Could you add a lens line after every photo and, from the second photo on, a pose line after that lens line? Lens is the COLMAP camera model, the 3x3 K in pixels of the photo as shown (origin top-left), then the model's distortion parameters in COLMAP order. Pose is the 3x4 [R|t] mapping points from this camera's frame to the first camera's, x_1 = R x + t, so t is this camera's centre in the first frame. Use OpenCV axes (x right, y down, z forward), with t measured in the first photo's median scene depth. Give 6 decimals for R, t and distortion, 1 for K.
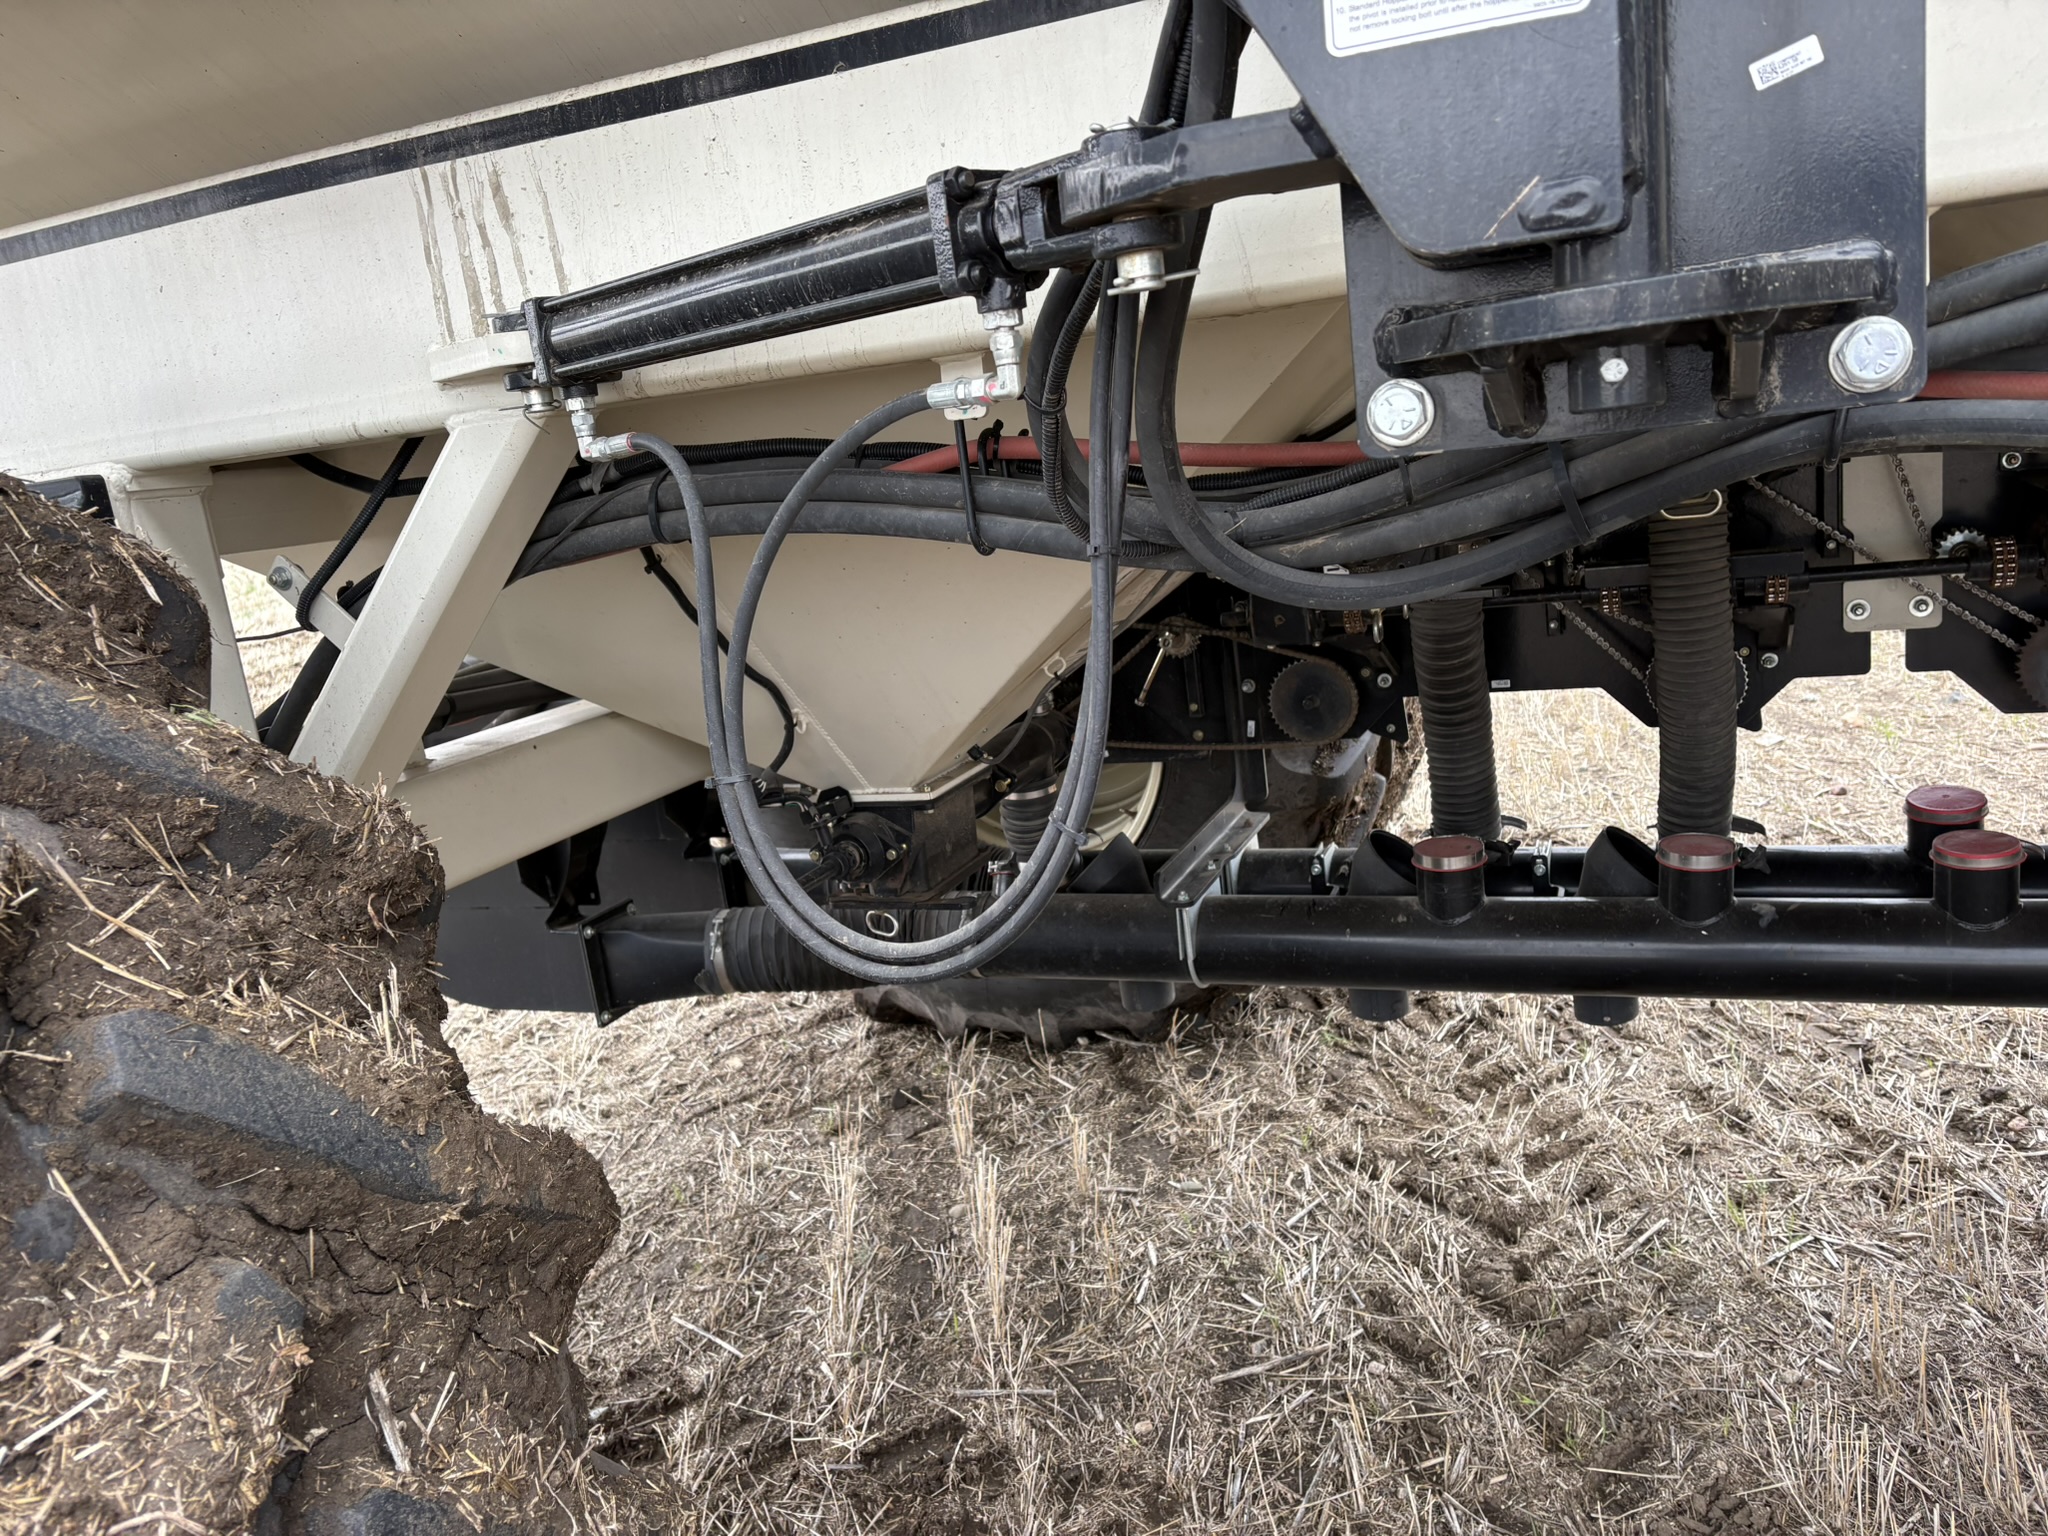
lens RADIAL K [[1542.5, 0, 1034.9], [0, 1542.5, 783.6], [0, 0, 1]] dist [0.033938, 0.000217]
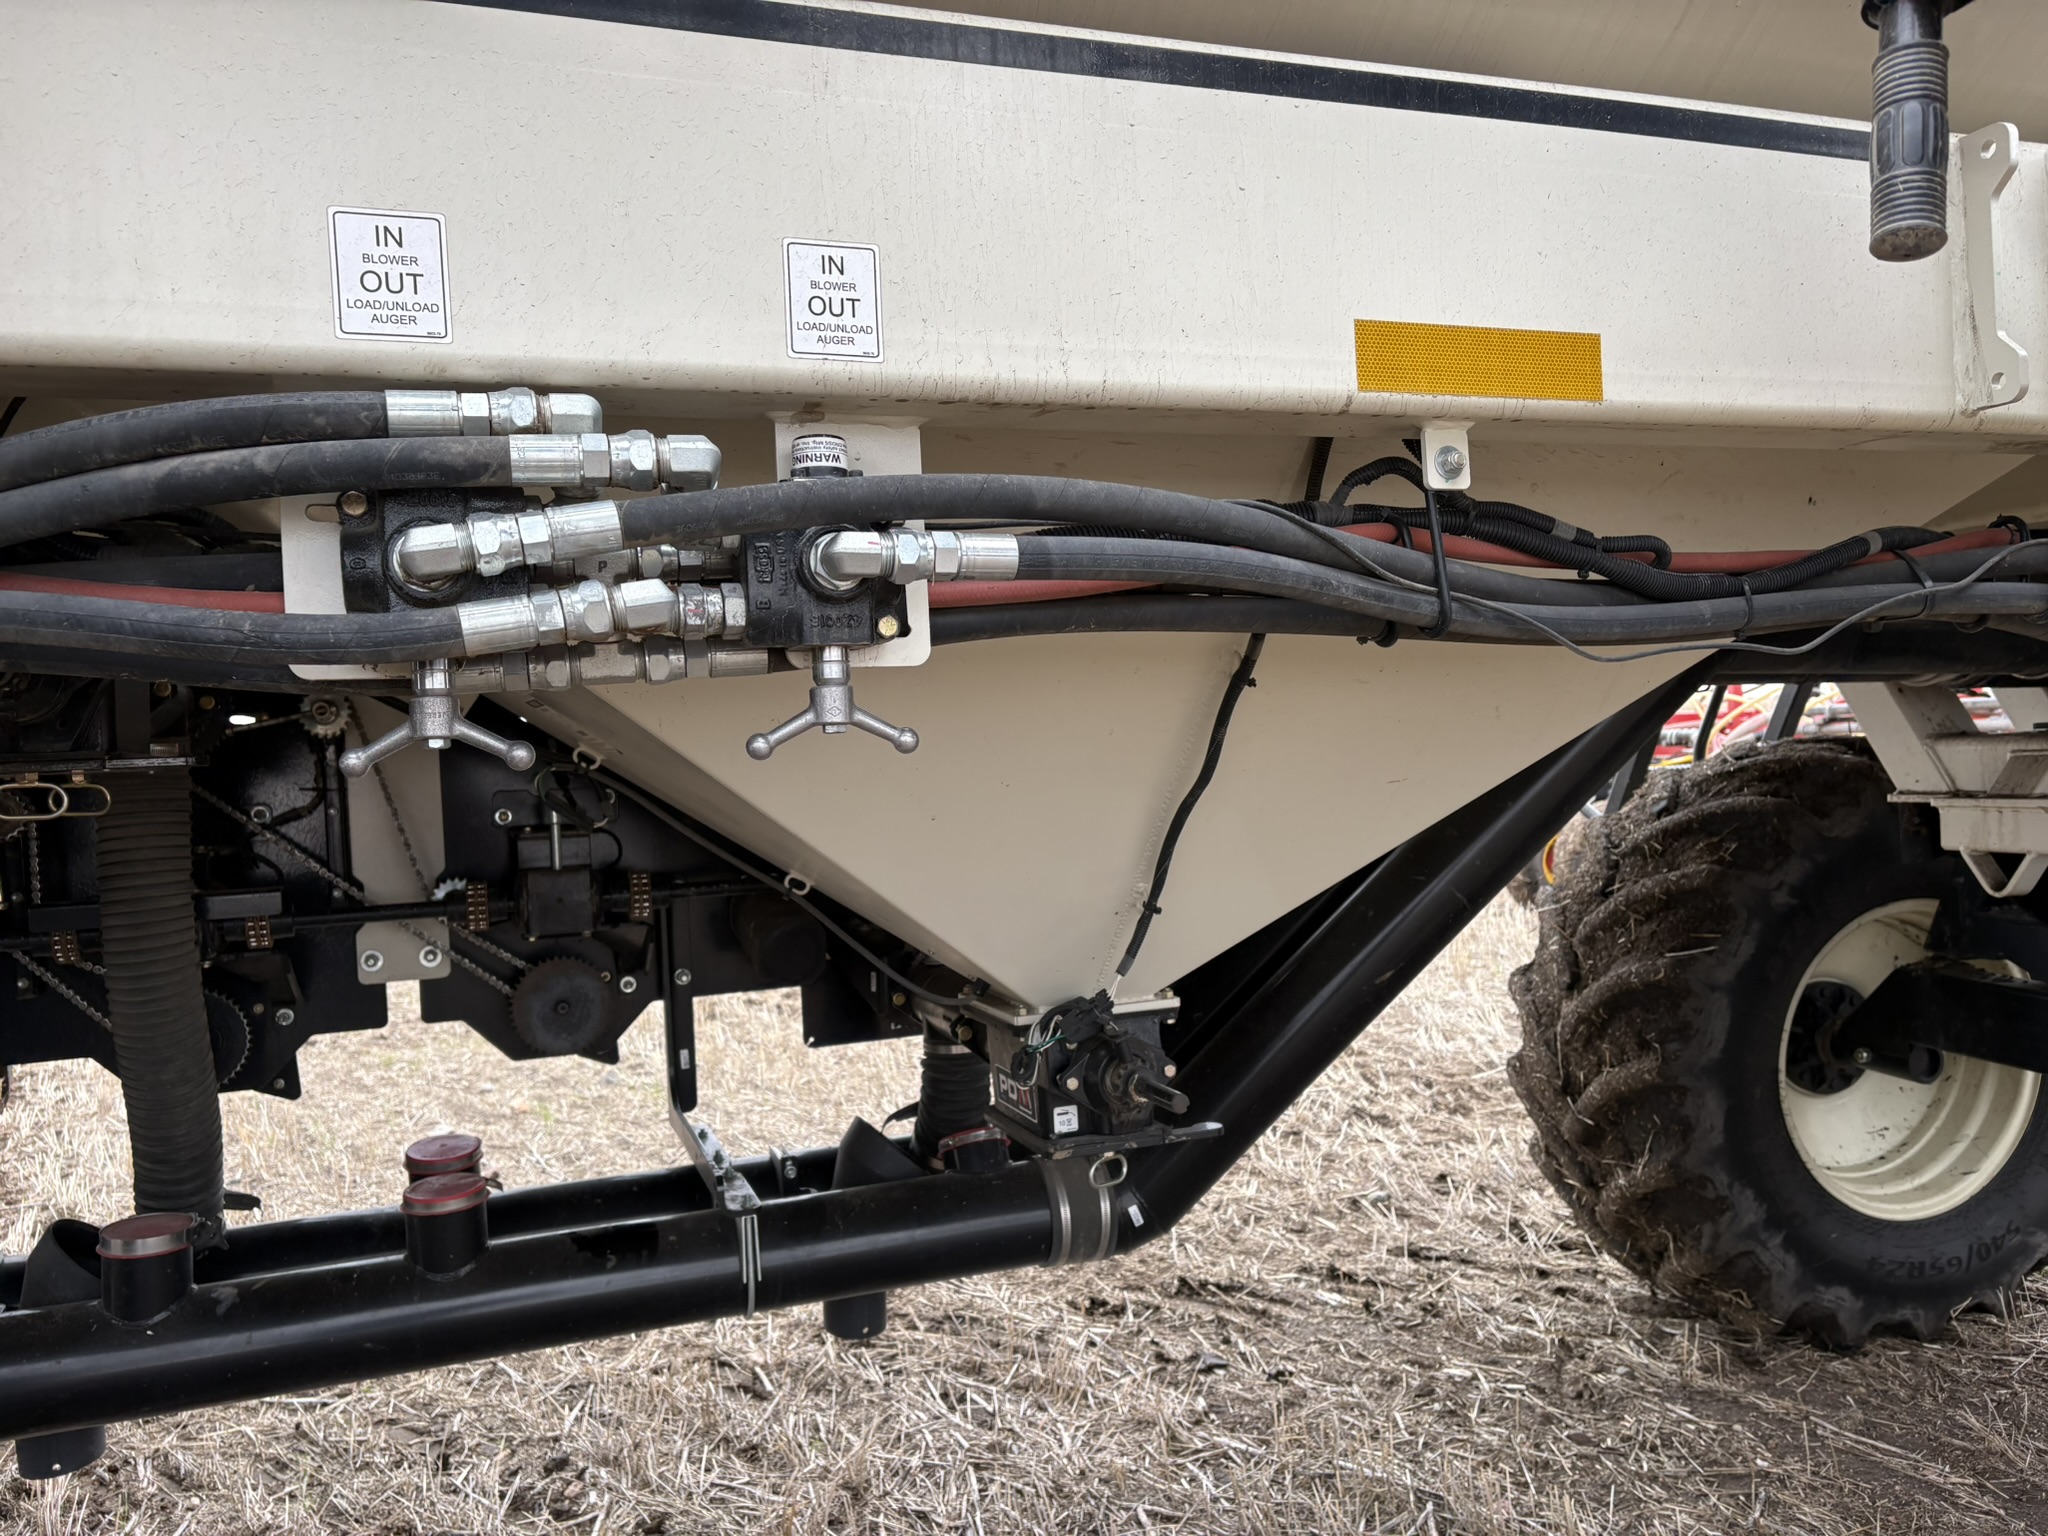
lens RADIAL K [[1546.7, 0, 1018.9], [0, 1546.7, 779.0], [0, 0, 1]] dist [0.006174, 0.005484]
pose [[0.744695, 0.075655, 0.663103, 0.183288], [0.105465, 0.967731, -0.228854, 0.043835], [-0.659019, 0.240361, 0.712686, 0.016086]]
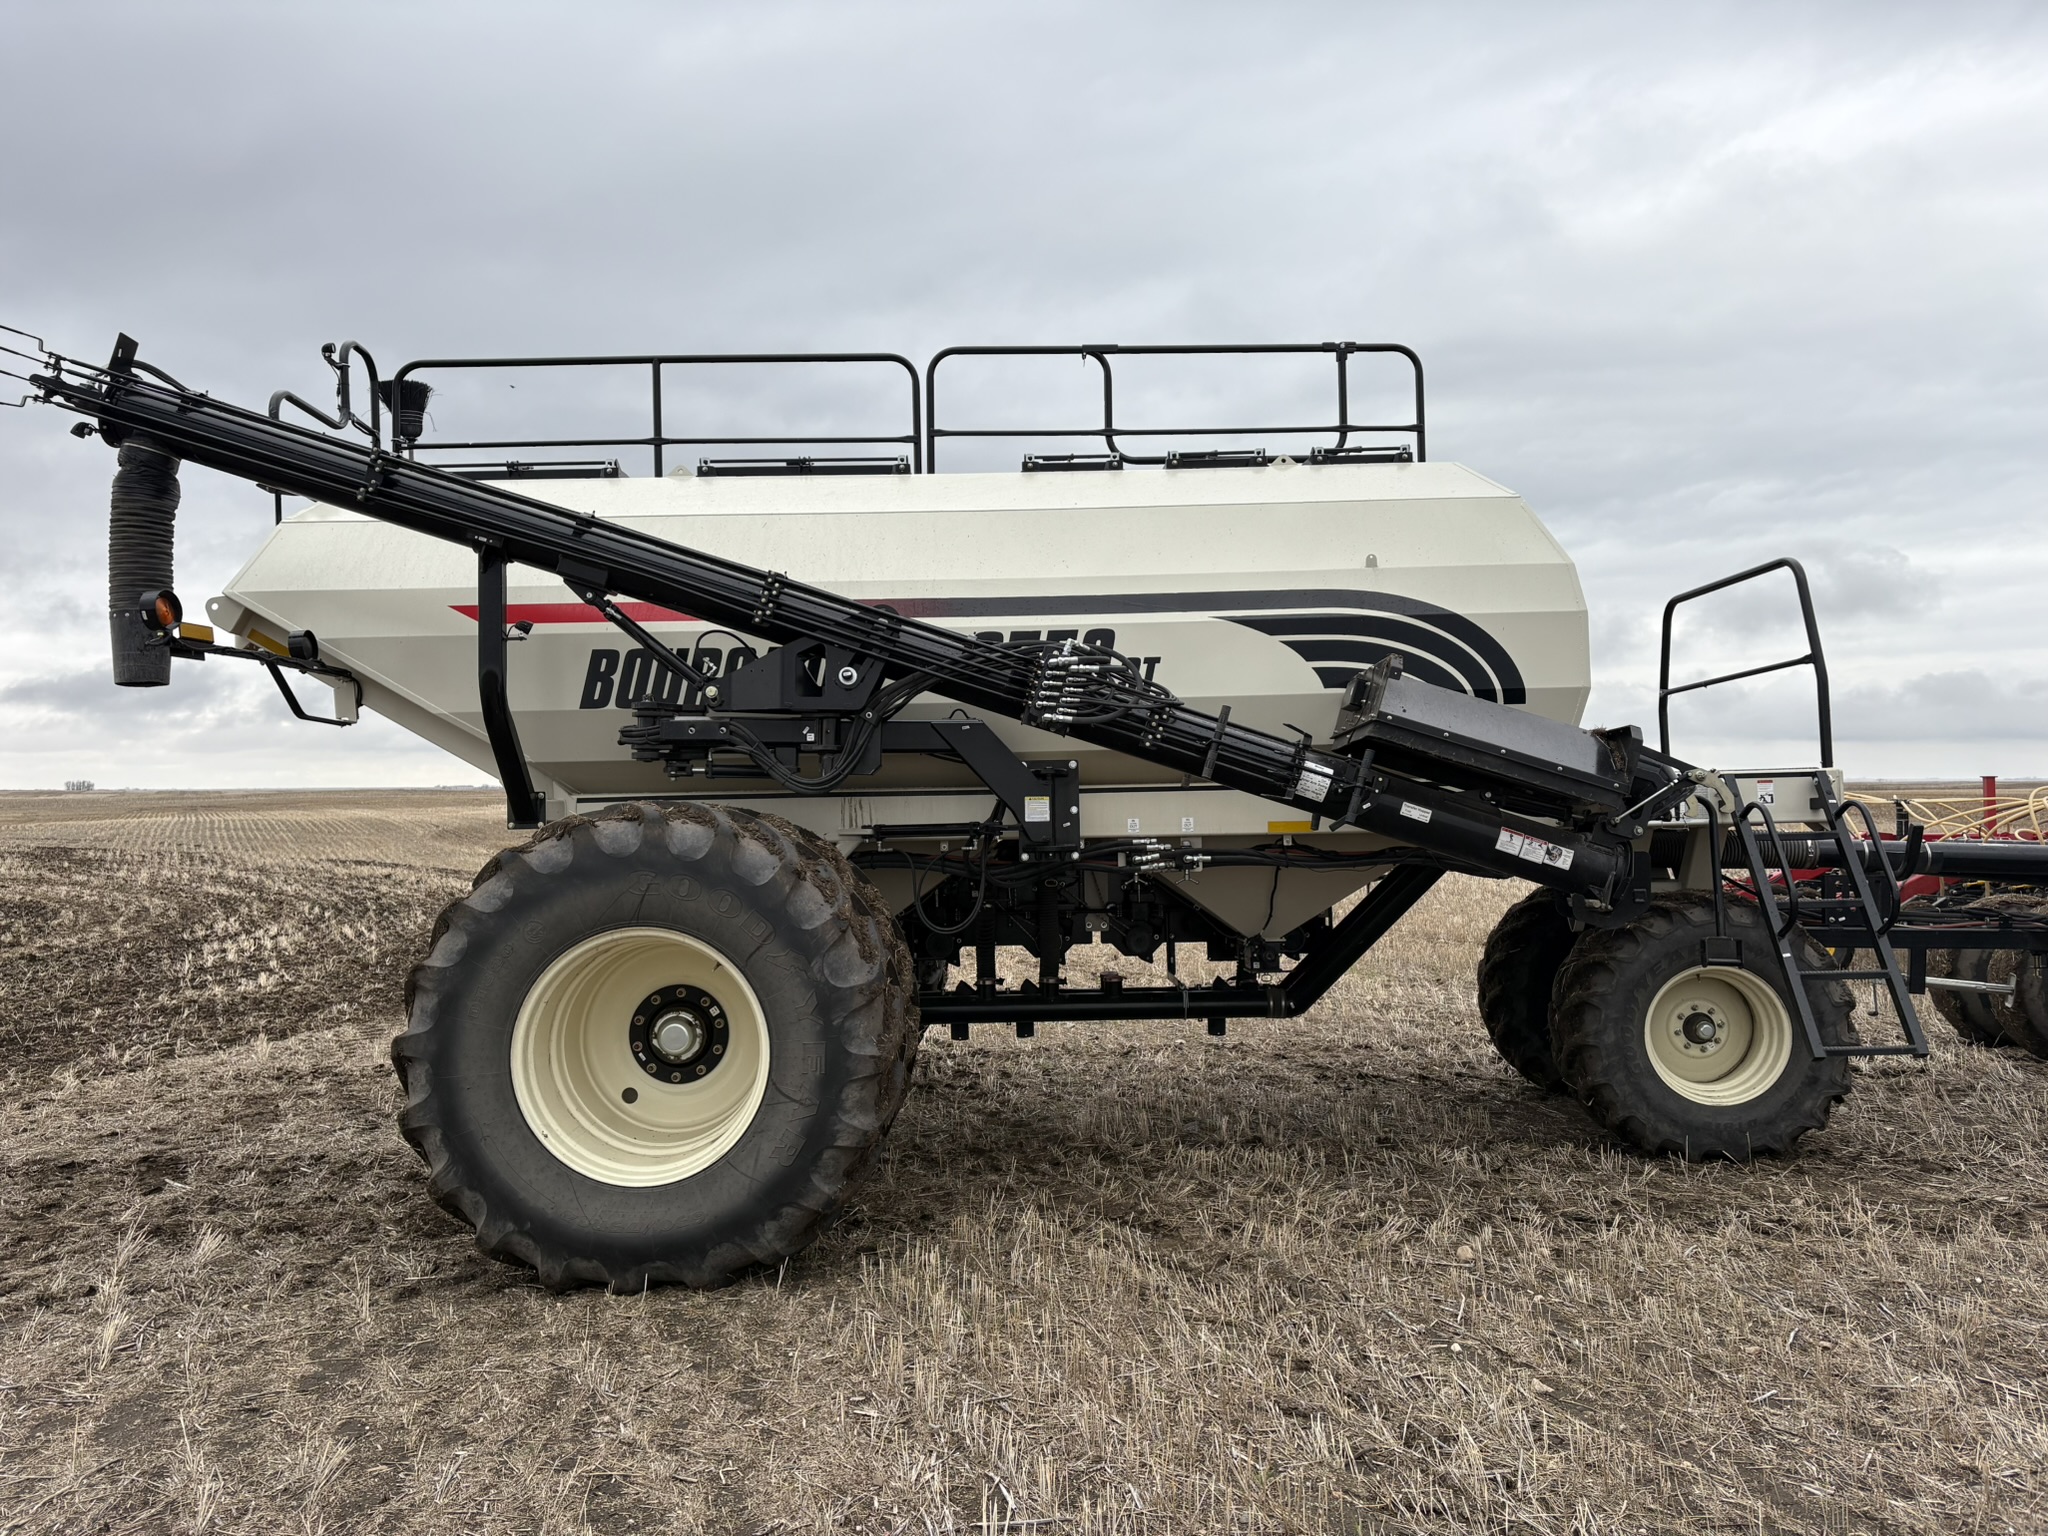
lens RADIAL K [[1542.5, 0, 1034.9], [0, 1542.5, 783.6], [0, 0, 1]] dist [0.033938, 0.000217]
pose [[0.914132, 0.115203, 0.388704, -1.019229], [-0.000755, 0.959259, -0.282527, 0.589408], [-0.405416, 0.257974, 0.876976, -2.183952]]
